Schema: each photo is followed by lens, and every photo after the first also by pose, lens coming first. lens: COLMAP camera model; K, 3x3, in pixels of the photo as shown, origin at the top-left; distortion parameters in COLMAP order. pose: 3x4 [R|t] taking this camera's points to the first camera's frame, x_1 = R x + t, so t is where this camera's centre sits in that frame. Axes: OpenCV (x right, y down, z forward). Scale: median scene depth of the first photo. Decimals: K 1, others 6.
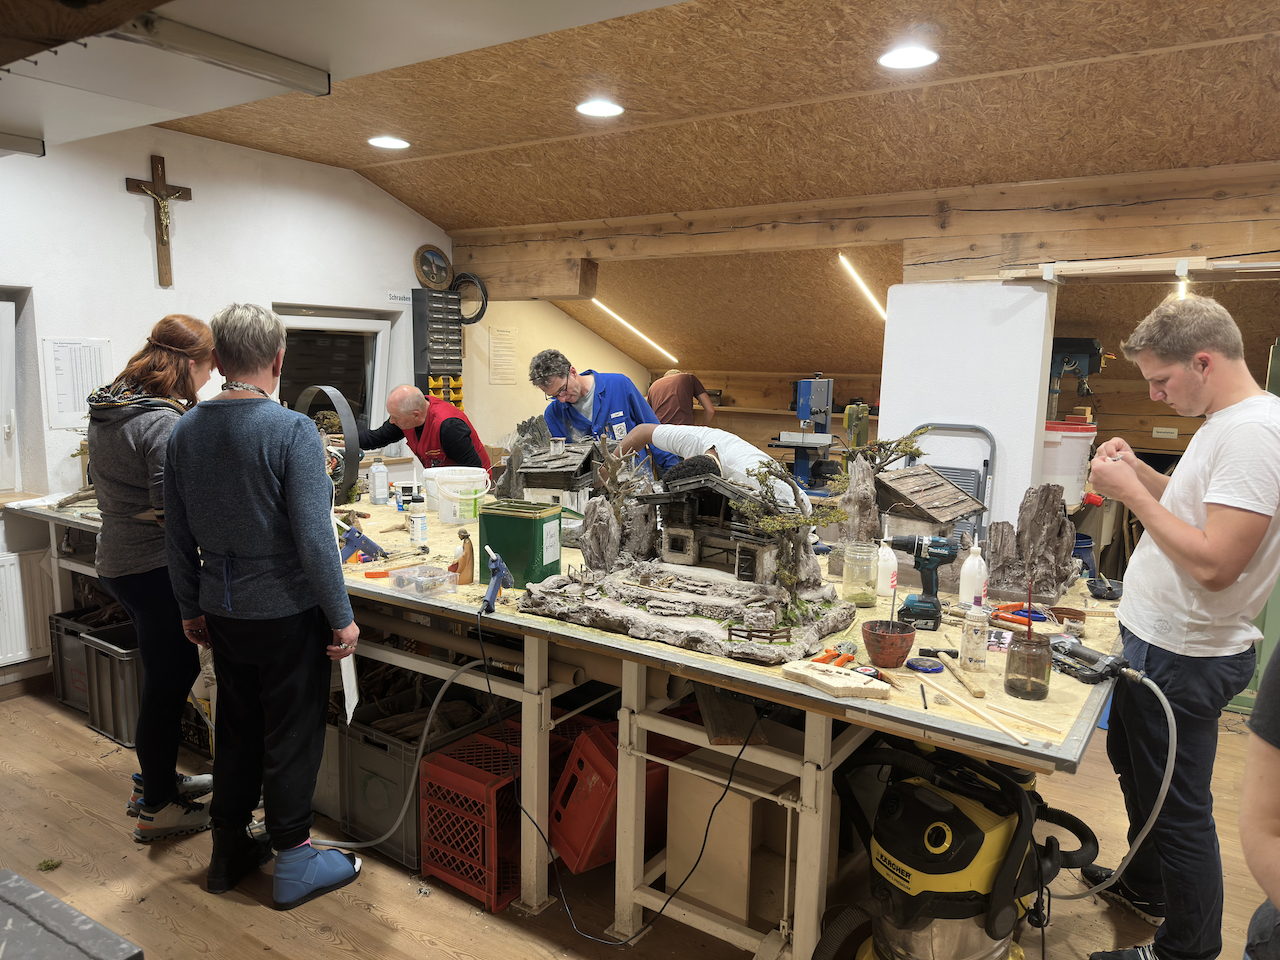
lens RADIAL K [[893.5, 0, 646.0], [0, 893.5, 487.6], [0, 0, 1]] dist [0.029617, -0.045688]
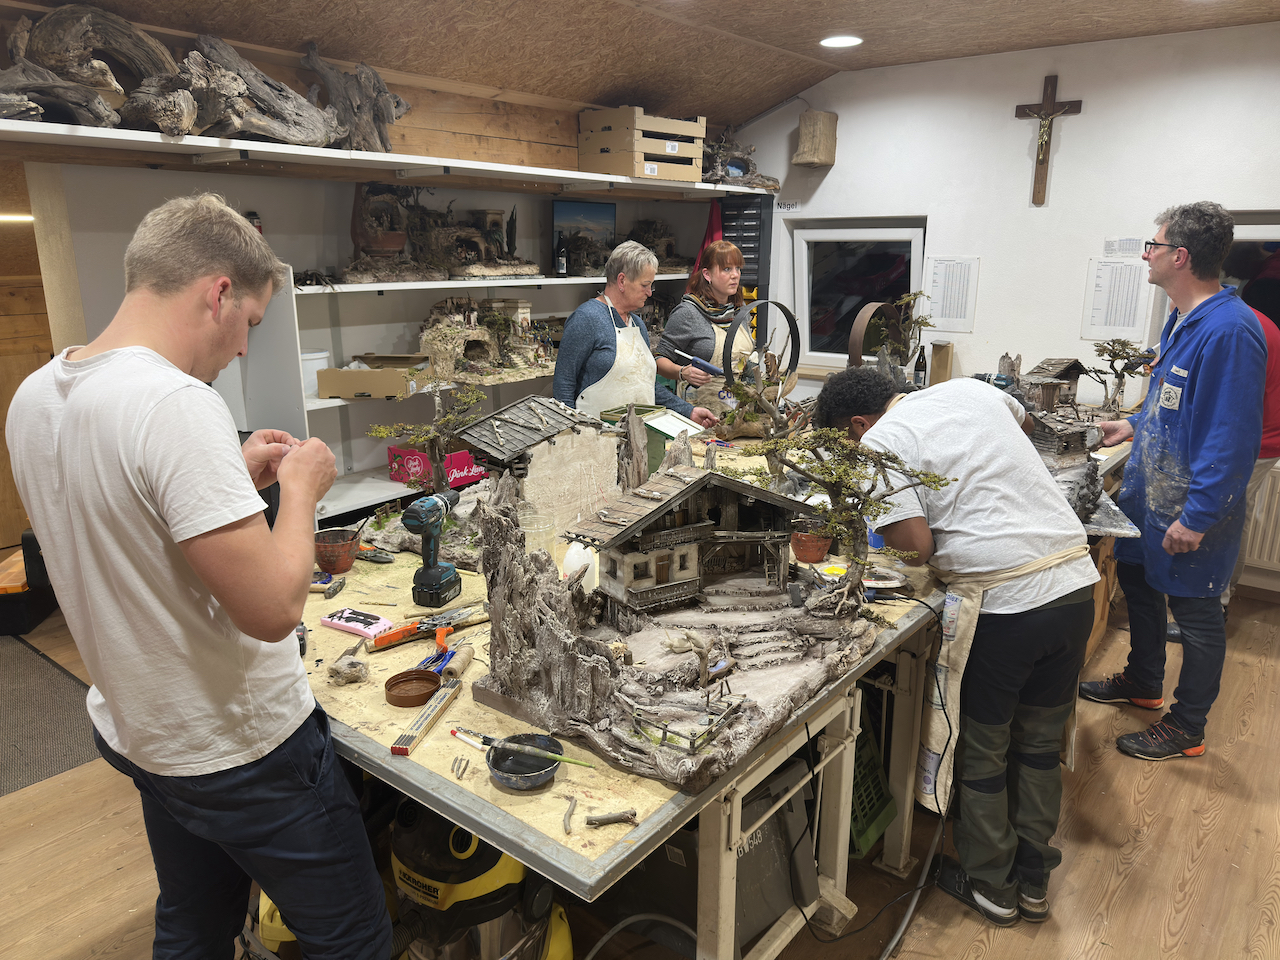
lens RADIAL K [[893.5, 0, 643.3], [0, 893.5, 477.1], [0, 0, 1]] dist [0.029617, -0.045688]
pose [[-0.079446, 0.238007, -0.968009, 0.459896], [-0.141335, 0.958579, 0.247288, -0.087638], [0.986769, 0.156460, -0.042517, 0.495452]]
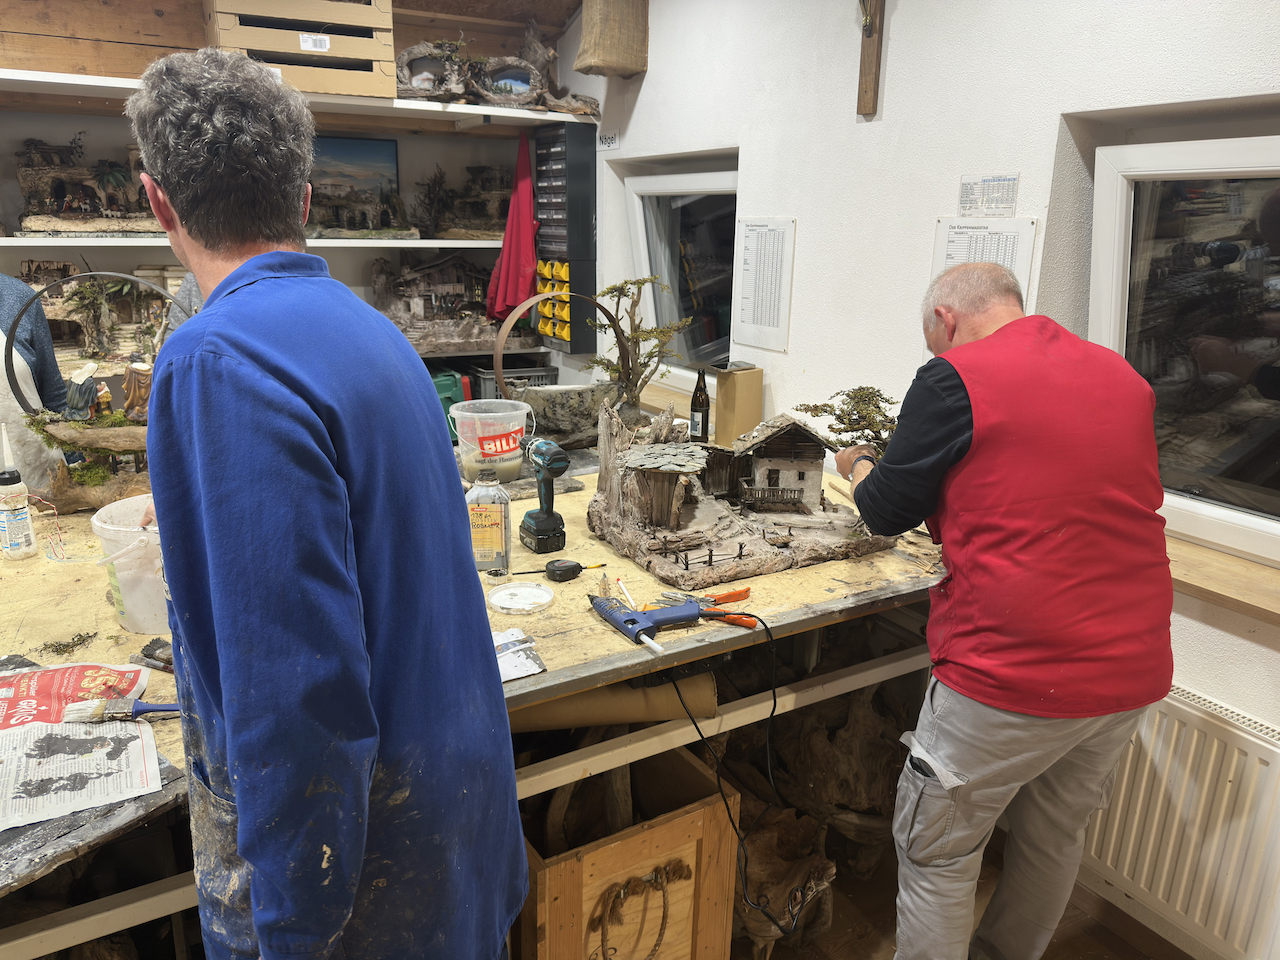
lens RADIAL K [[893.5, 0, 645.7], [0, 893.5, 478.1], [0, 0, 1]] dist [0.029617, -0.045688]
pose [[-0.430898, 0.227929, -0.873141, 0.041116], [-0.147782, 0.936689, 0.317449, -0.132518], [0.890218, 0.265823, -0.369934, 0.885138]]
